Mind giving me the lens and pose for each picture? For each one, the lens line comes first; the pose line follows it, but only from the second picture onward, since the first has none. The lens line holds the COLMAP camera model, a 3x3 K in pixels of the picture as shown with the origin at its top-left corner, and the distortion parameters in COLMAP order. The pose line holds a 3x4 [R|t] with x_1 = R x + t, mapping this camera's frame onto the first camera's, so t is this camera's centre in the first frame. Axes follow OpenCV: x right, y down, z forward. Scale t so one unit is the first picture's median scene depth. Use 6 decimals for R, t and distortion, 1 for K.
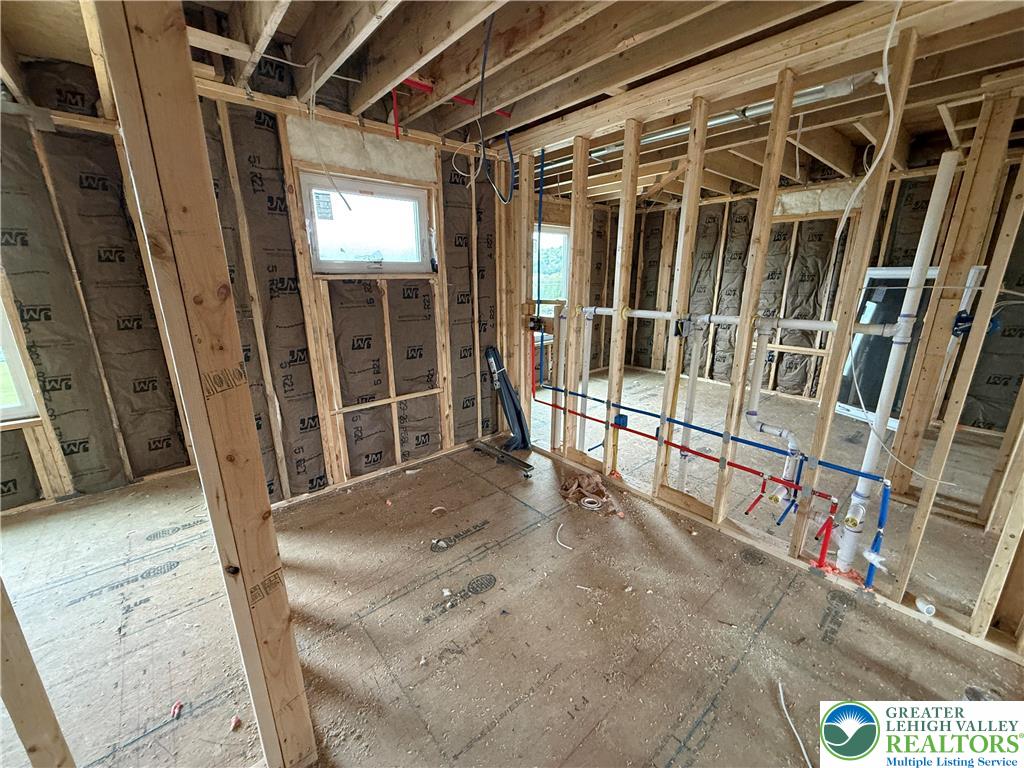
lens RADIAL K [[407.0, 0, 509.9], [0, 407.0, 385.1], [0, 0, 1]] dist [0.000044, -0.000057]
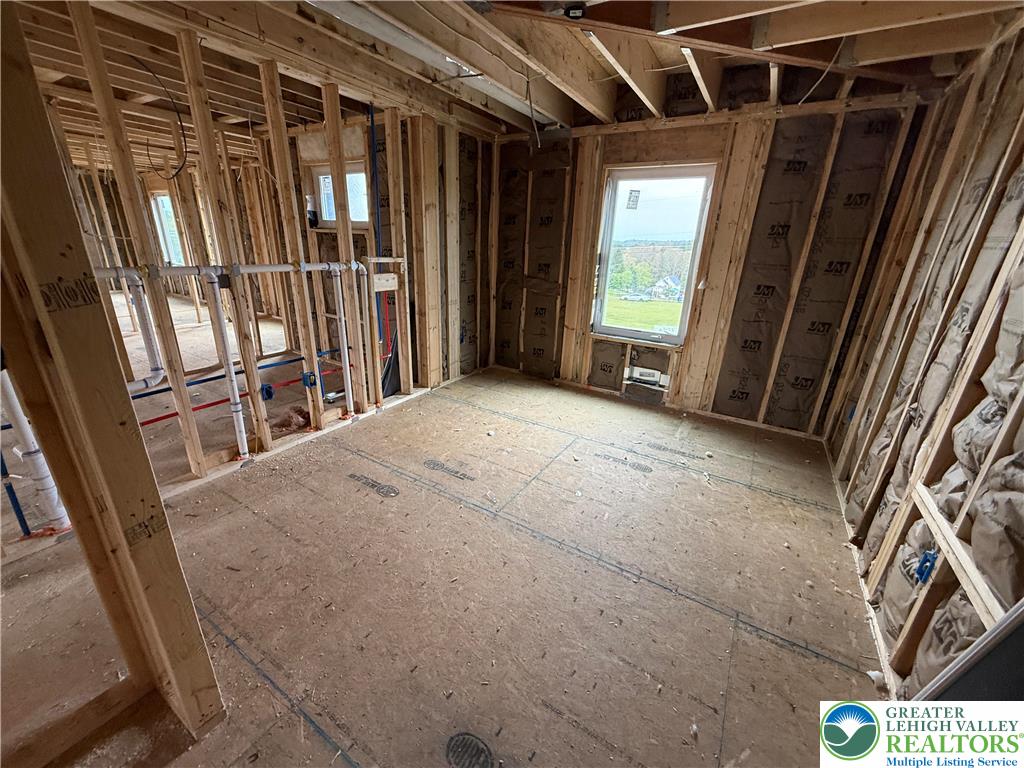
lens RADIAL K [[407.0, 0, 509.9], [0, 407.0, 385.1], [0, 0, 1]] dist [0.000044, -0.000057]
pose [[0.297818, 0.338752, -0.892497, 1.199944], [-0.288614, 0.923121, 0.254068, -0.264977], [0.909949, 0.181921, 0.372690, 0.981570]]
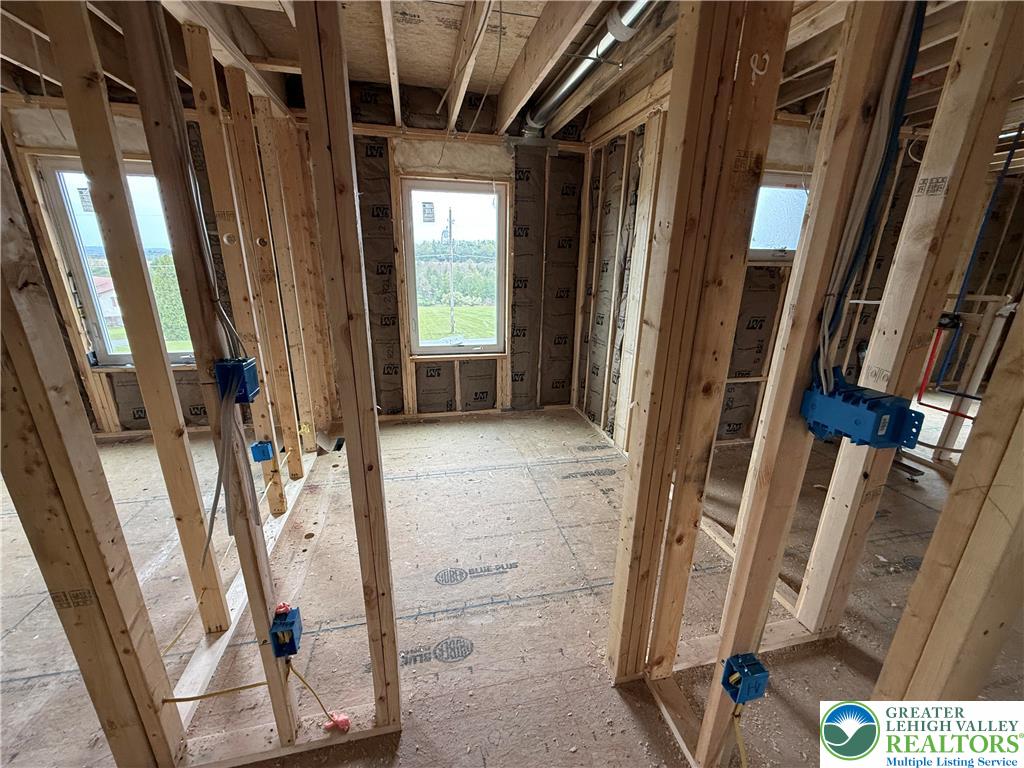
lens RADIAL K [[407.0, 0, 509.9], [0, 407.0, 385.1], [0, 0, 1]] dist [0.000044, -0.000057]
pose [[0.878997, 0.160995, -0.448826, -0.372742], [-0.145069, 0.986948, 0.069912, 0.071378], [0.454224, 0.003658, 0.890880, -0.257720]]
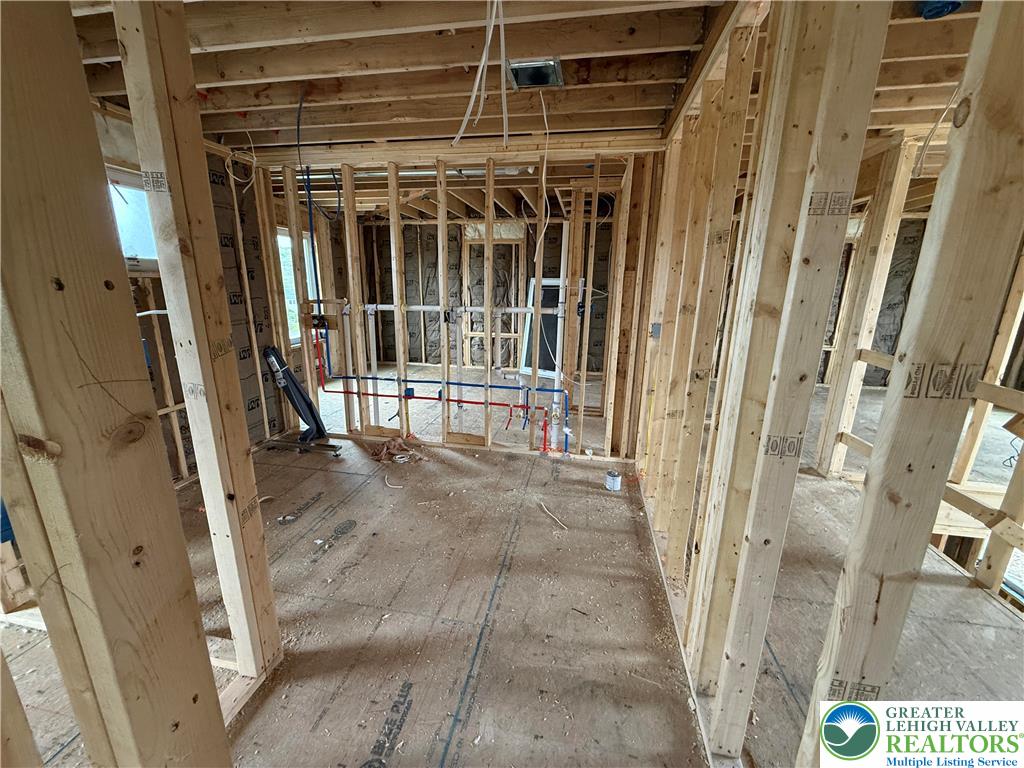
lens RADIAL K [[407.0, 0, 509.9], [0, 407.0, 385.1], [0, 0, 1]] dist [0.000044, -0.000057]
pose [[0.782467, -0.136175, 0.607619, -0.228269], [0.145153, 0.988801, 0.034682, 0.058953], [-0.605537, 0.061060, 0.793471, -0.185050]]
